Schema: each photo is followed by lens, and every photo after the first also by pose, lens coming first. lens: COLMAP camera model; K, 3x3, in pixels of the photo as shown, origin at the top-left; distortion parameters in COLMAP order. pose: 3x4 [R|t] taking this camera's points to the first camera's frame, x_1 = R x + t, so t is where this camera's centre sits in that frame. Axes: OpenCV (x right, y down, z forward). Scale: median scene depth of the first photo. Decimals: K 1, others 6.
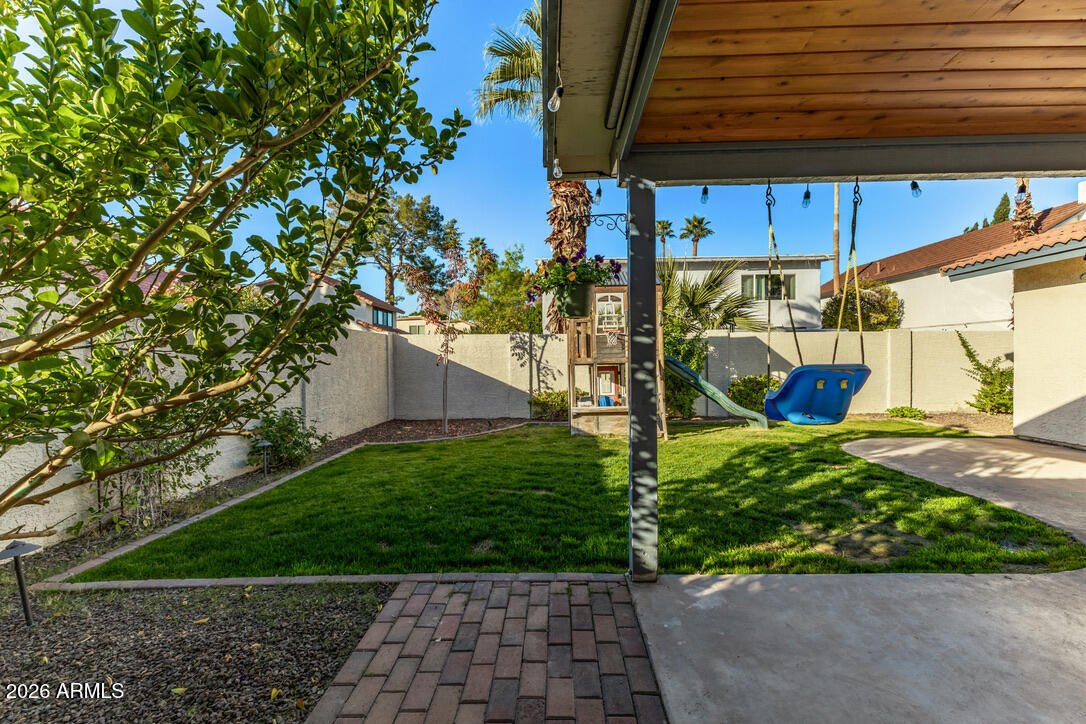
lens RADIAL K [[472.2, 0, 543.0], [0, 472.2, 362.0], [0, 0, 1]] dist [0.008156, -0.000803]
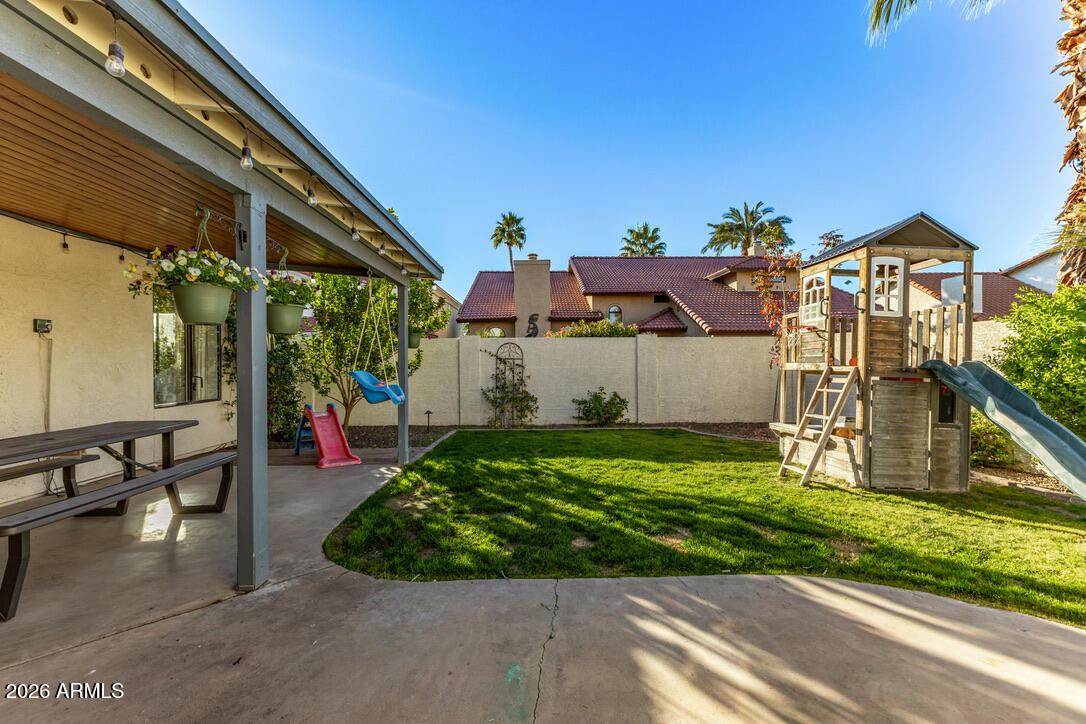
lens RADIAL K [[472.2, 0, 543.0], [0, 472.2, 362.0], [0, 0, 1]] dist [0.008156, -0.000803]
pose [[0.053648, 0.011643, -0.998492, 0.646722], [-0.002639, 0.999930, 0.011518, -0.014198], [0.998556, 0.002017, 0.053675, 0.413798]]
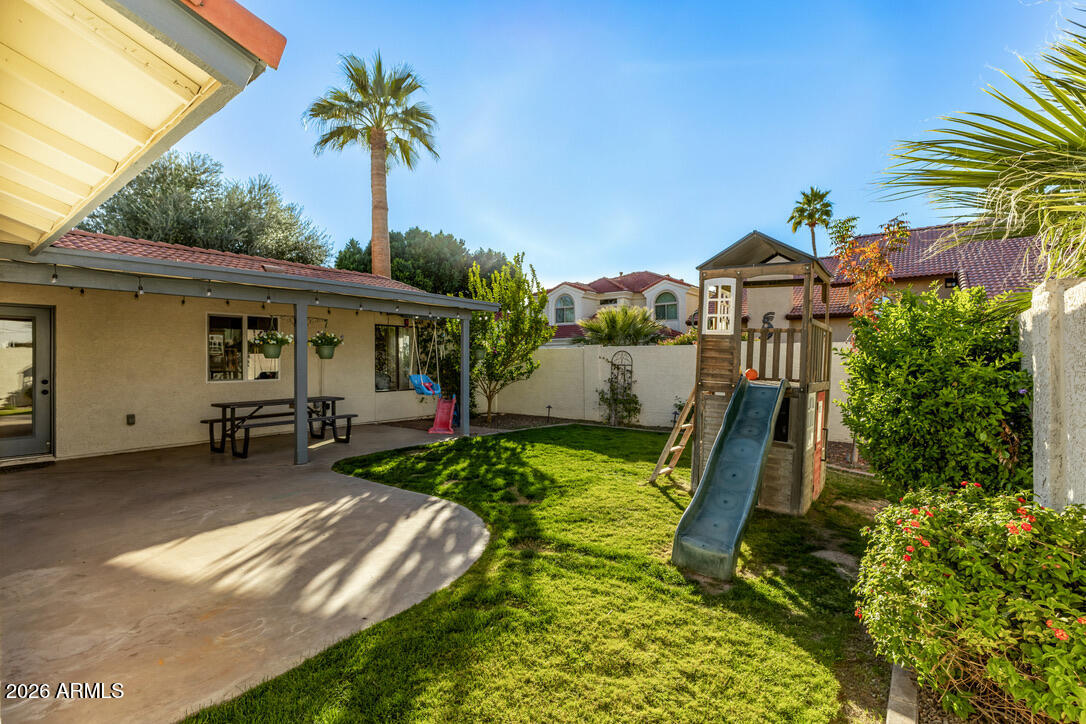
lens RADIAL K [[493.3, 0, 543.0], [0, 493.3, 362.0], [0, 0, 1]] dist [0.031592, 0.000017]
pose [[-0.569736, 0.012348, -0.821735, 0.725835], [0.001159, 0.999898, 0.014221, -0.033482], [0.821827, 0.007150, -0.569692, 0.912495]]
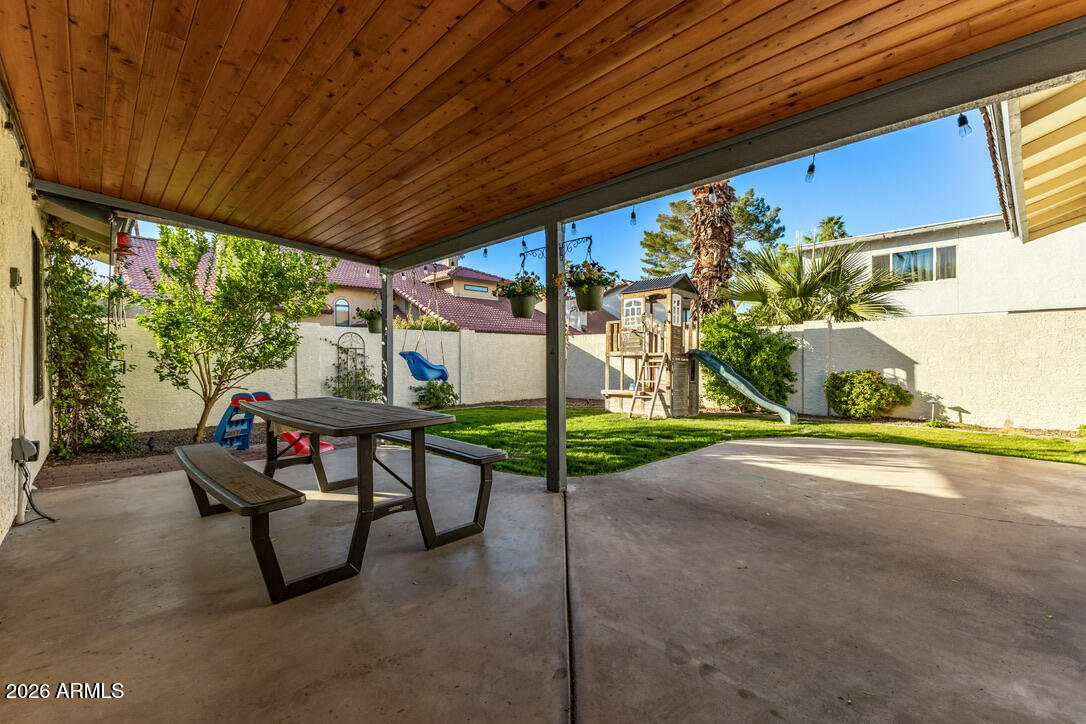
lens RADIAL K [[472.2, 0, 543.0], [0, 472.2, 362.0], [0, 0, 1]] dist [0.008156, -0.000803]
pose [[0.712612, 0.013248, -0.701433, 0.637330], [-0.008094, 0.999910, 0.010662, 0.005349], [0.701512, -0.001920, 0.712655, -0.028519]]
